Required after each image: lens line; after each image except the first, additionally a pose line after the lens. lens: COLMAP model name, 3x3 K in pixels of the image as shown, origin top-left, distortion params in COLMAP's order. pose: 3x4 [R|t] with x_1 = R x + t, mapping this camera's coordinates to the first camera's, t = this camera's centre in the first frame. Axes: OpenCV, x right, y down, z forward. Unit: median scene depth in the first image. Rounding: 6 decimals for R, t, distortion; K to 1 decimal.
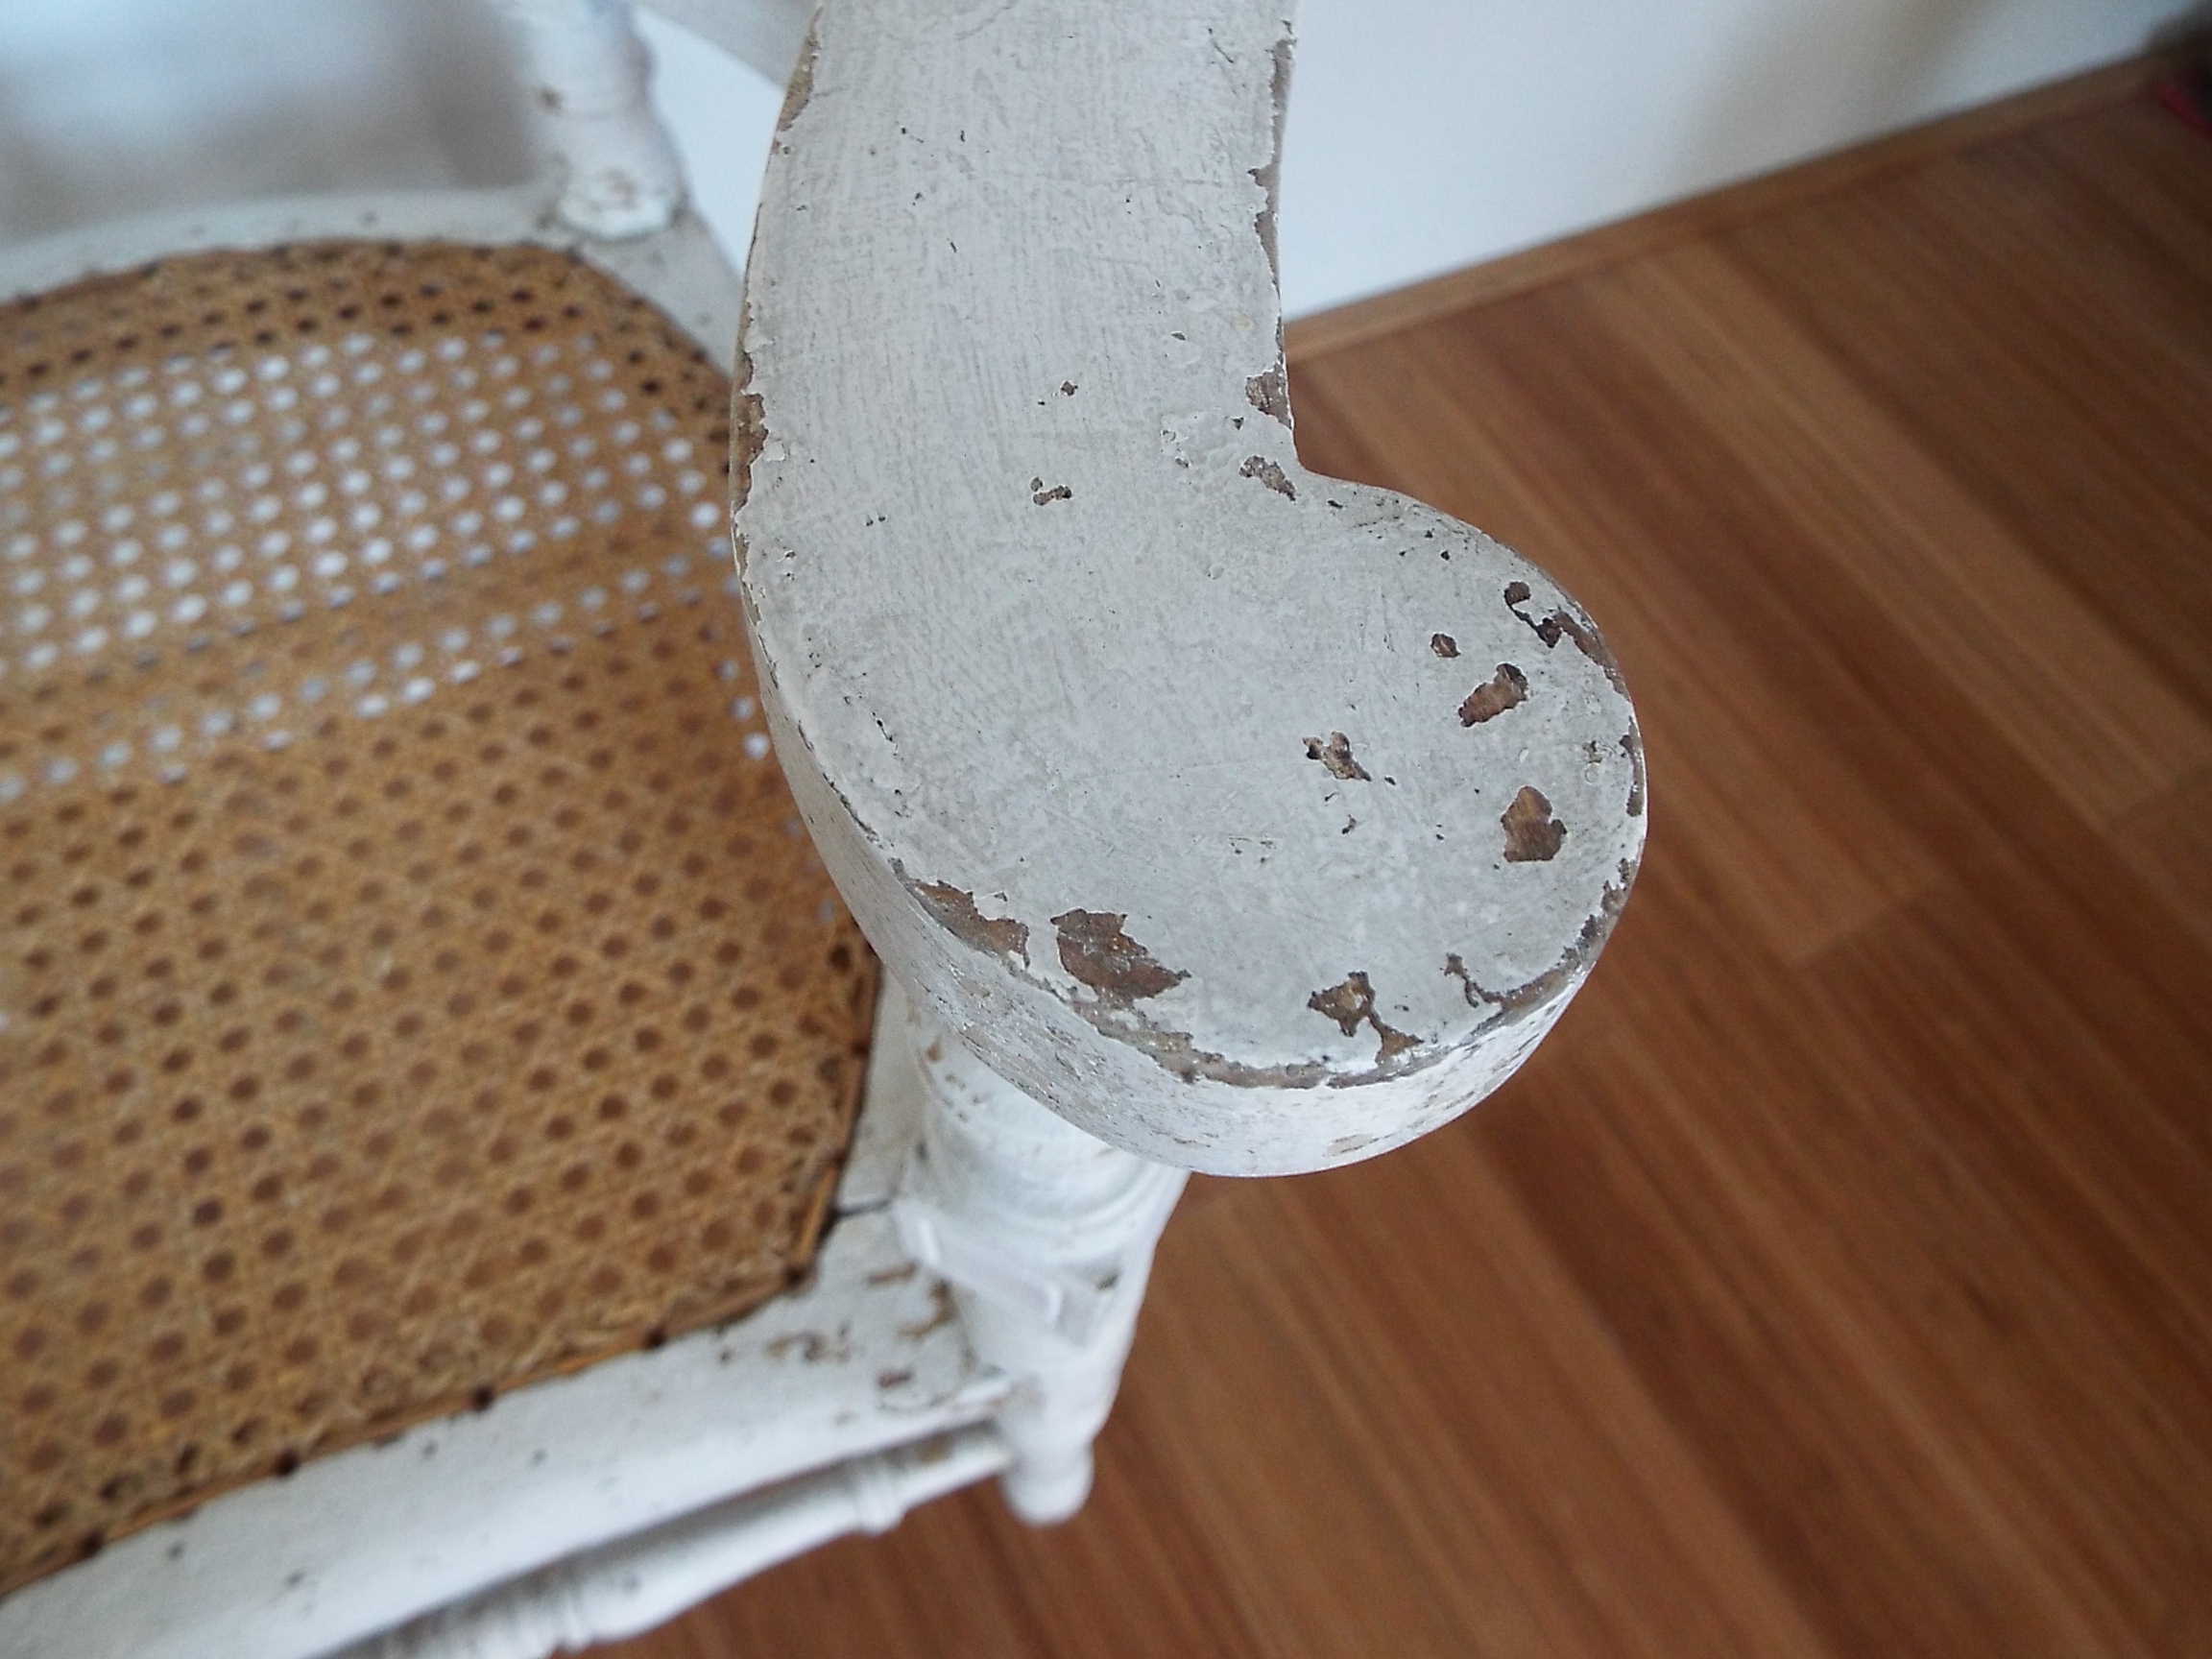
lens RADIAL K [[1622.9, 0, 1112.1], [0, 1622.9, 834.4], [0, 0, 1]] dist [-0.000564, 0.007641]
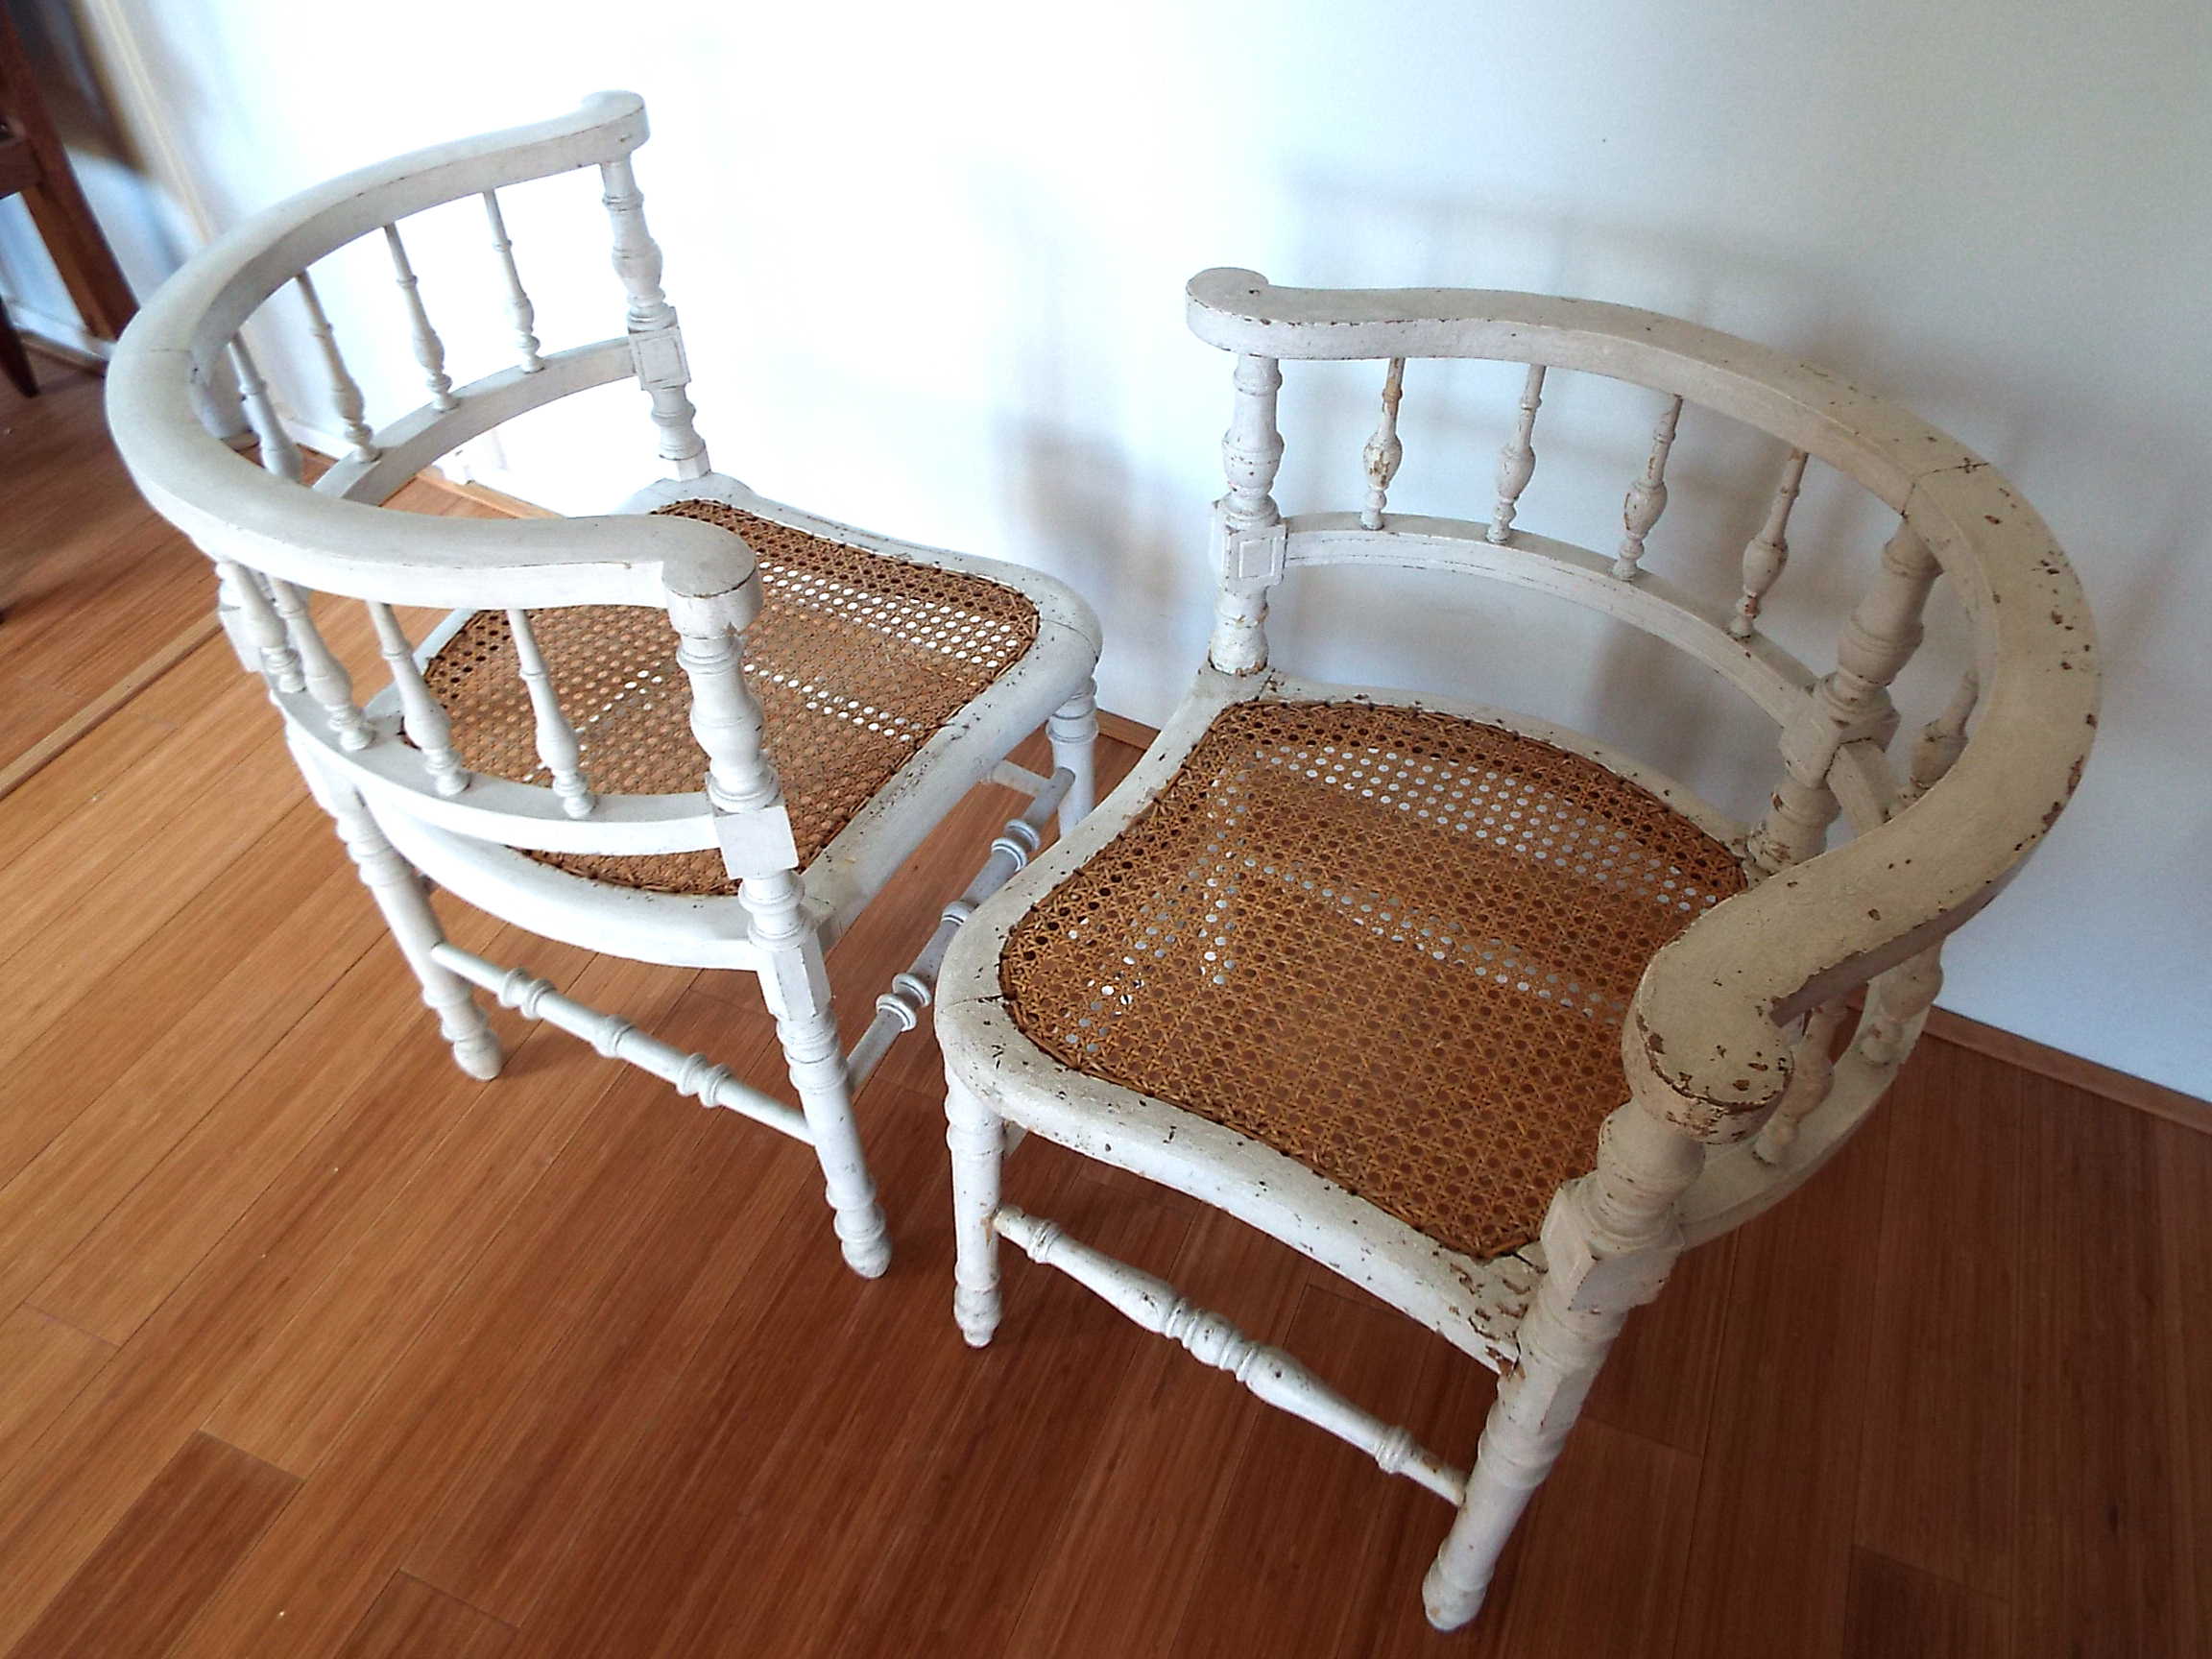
lens RADIAL K [[1645.0, 0, 1106.0], [0, 1645.0, 829.5], [0, 0, 1]] dist [0.024517, 0.002138]
pose [[0.587993, 0.562685, -0.581076, 0.450159], [-0.706184, 0.707411, -0.029569, 0.264766], [0.394421, 0.427733, 0.813312, -1.193792]]
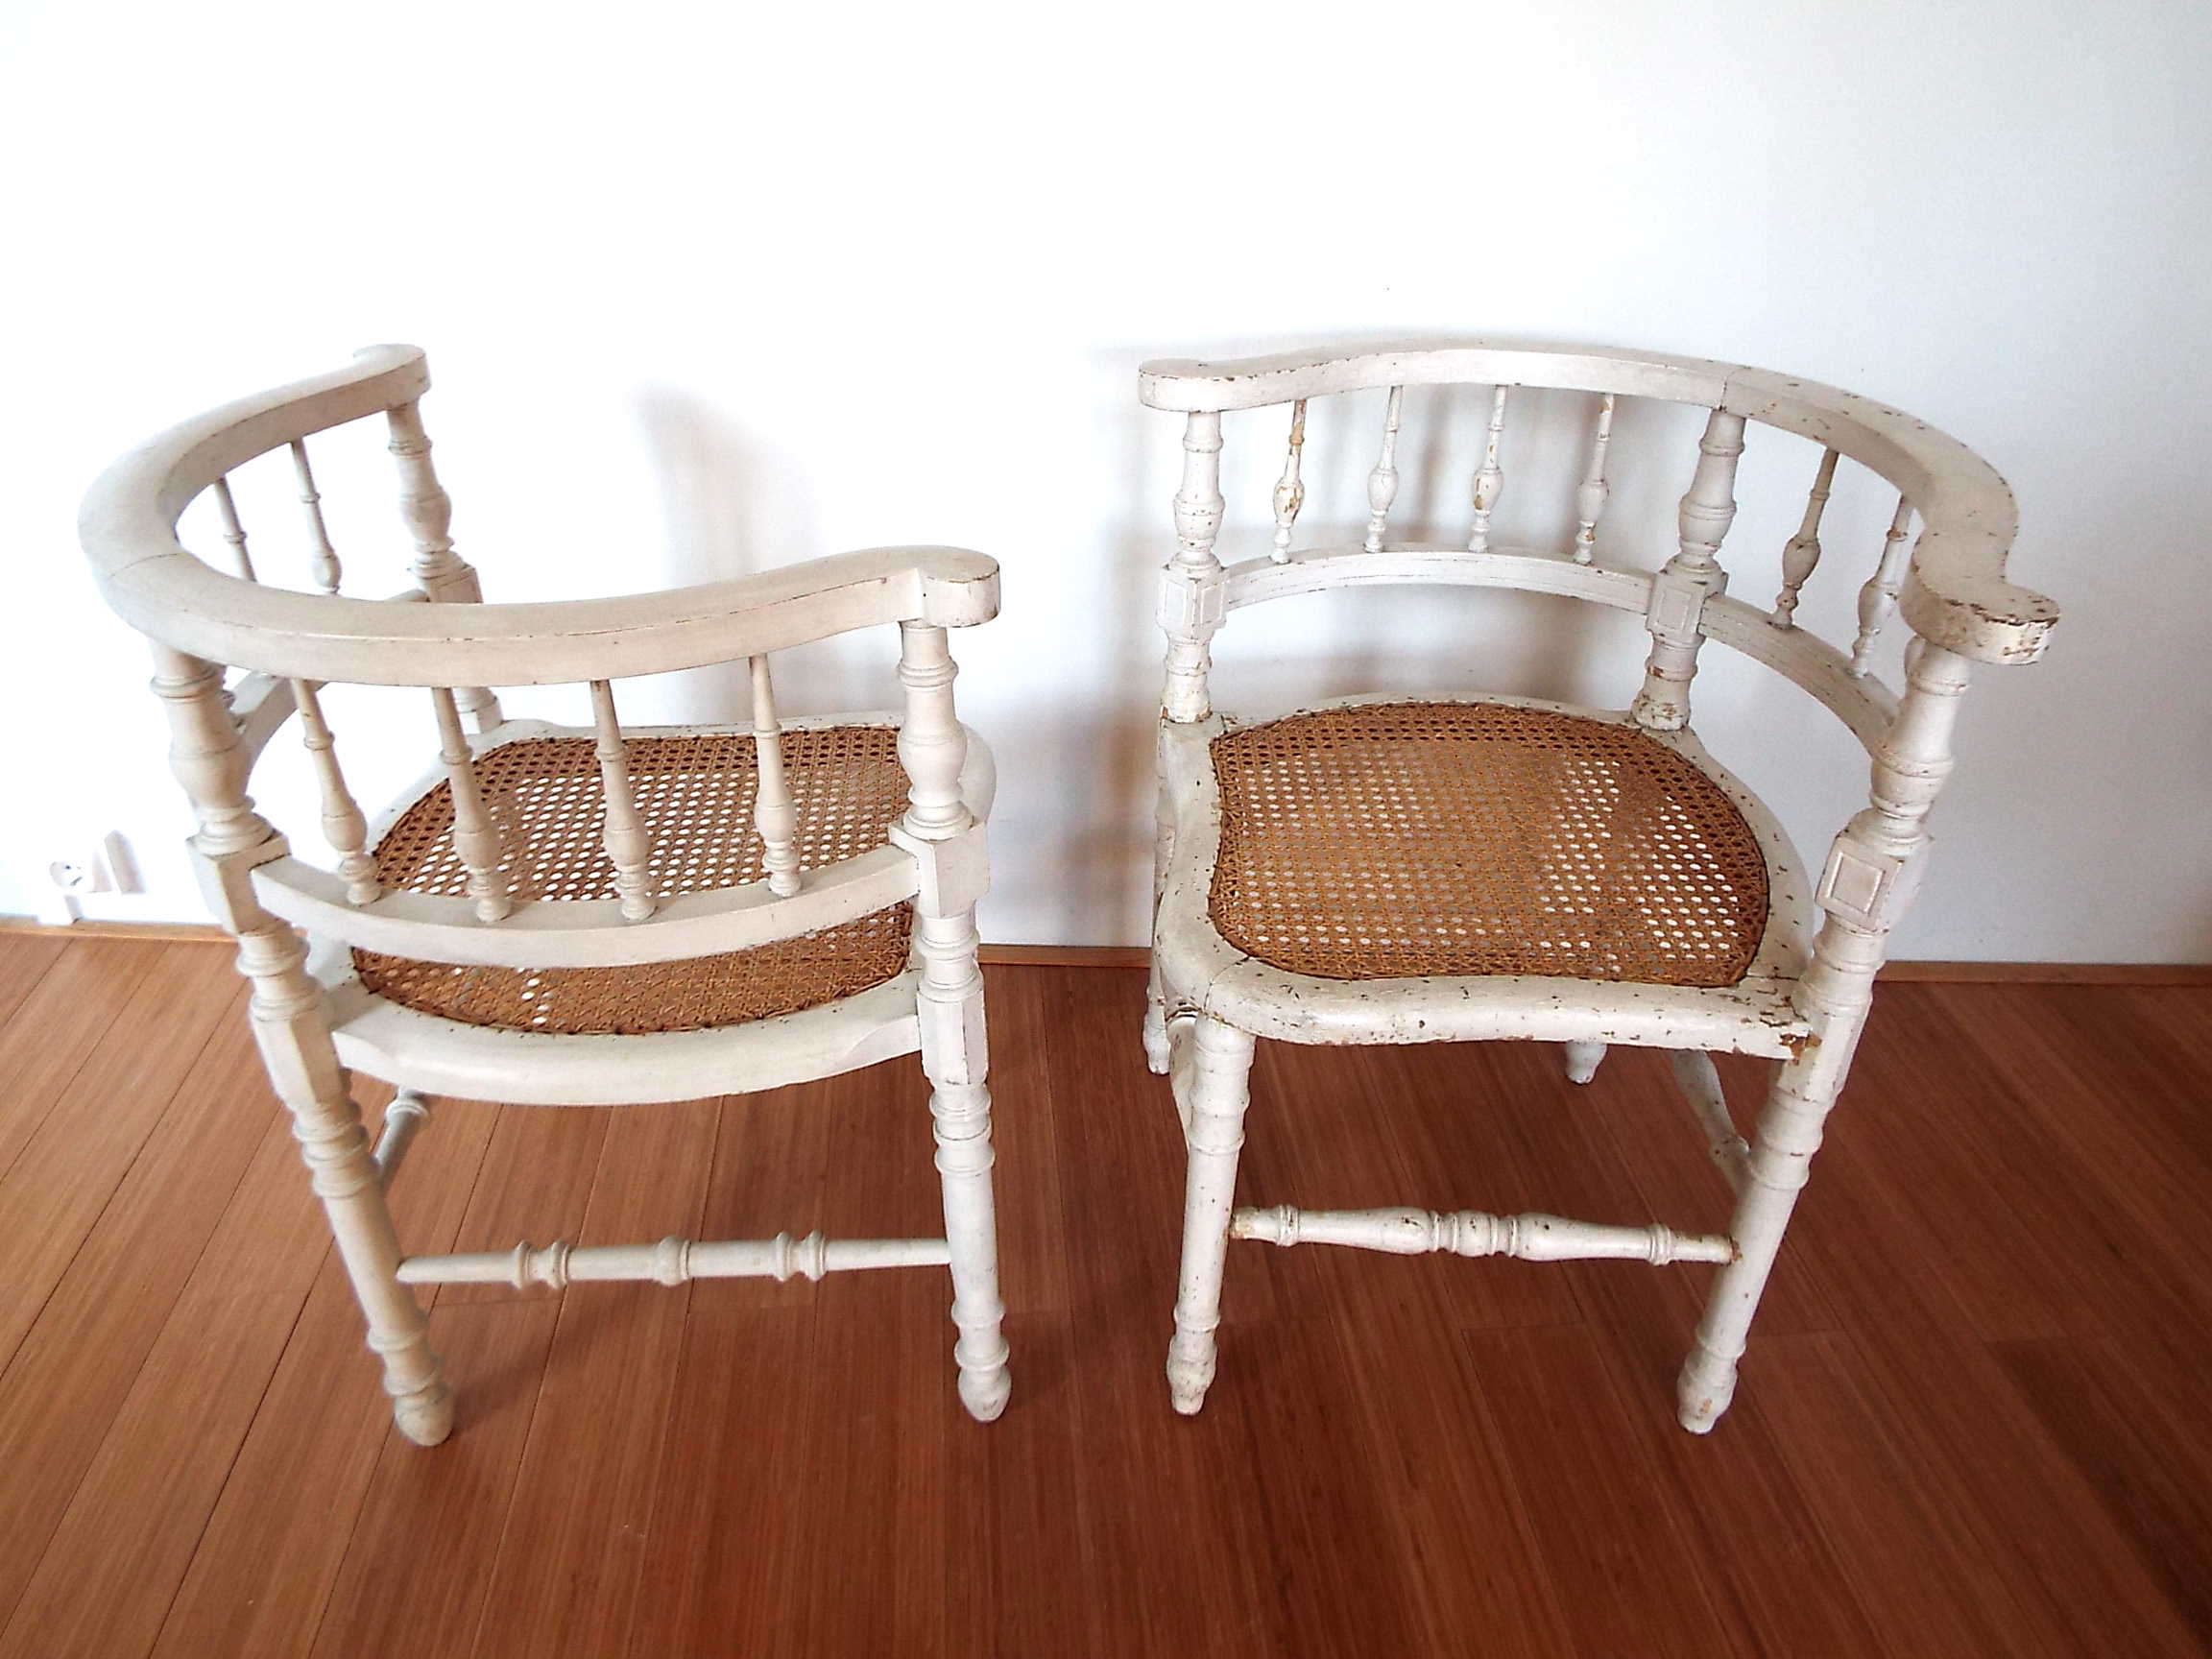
lens RADIAL K [[1622.9, 0, 1112.1], [0, 1622.9, 834.4], [0, 0, 1]] dist [-0.000564, 0.007641]
pose [[0.915634, 0.197915, -0.349921, -0.220572], [-0.348964, 0.823449, -0.447388, 1.510386], [0.199597, 0.531753, 0.823043, -1.452143]]
